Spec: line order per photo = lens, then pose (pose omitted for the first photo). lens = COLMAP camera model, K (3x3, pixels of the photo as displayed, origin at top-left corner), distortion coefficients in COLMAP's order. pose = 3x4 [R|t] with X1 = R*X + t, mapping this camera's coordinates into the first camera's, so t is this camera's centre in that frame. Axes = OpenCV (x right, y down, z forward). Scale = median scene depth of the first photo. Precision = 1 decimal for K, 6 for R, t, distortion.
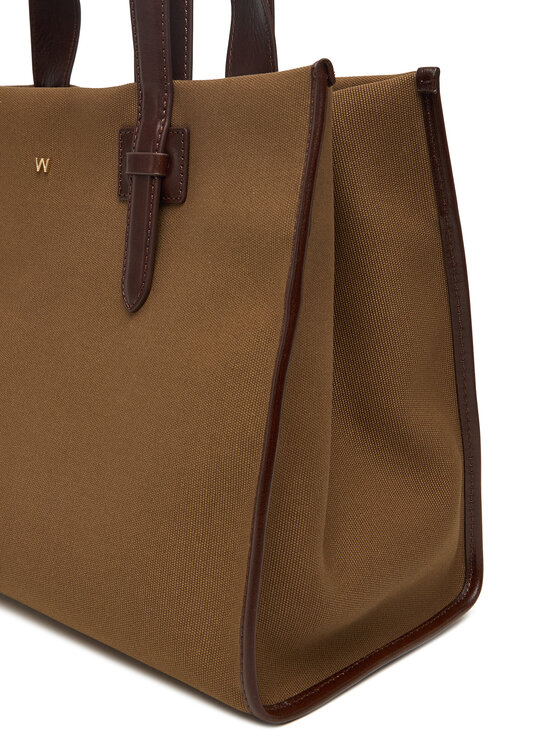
lens RADIAL K [[962.5, 0, 274.6], [0, 962.5, 369.5], [0, 0, 1]] dist [-0.038700, 0.000000]
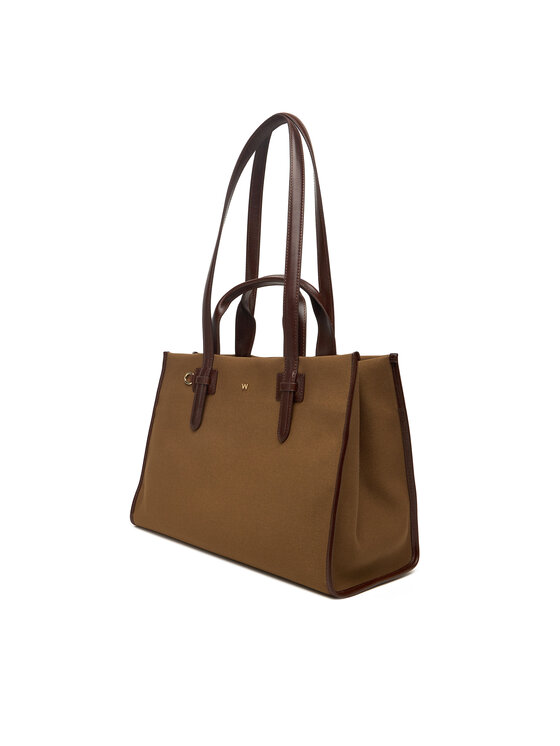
lens RADIAL K [[1065.4, 0, 282.1], [0, 1065.4, 370.1], [0, 0, 1]] dist [-0.015462, 0.000000]
pose [[0.998778, 0.021036, 0.044717, -0.283228], [-0.009422, 0.969339, -0.245548, 0.463065], [-0.048511, 0.244826, 0.968353, -1.856002]]
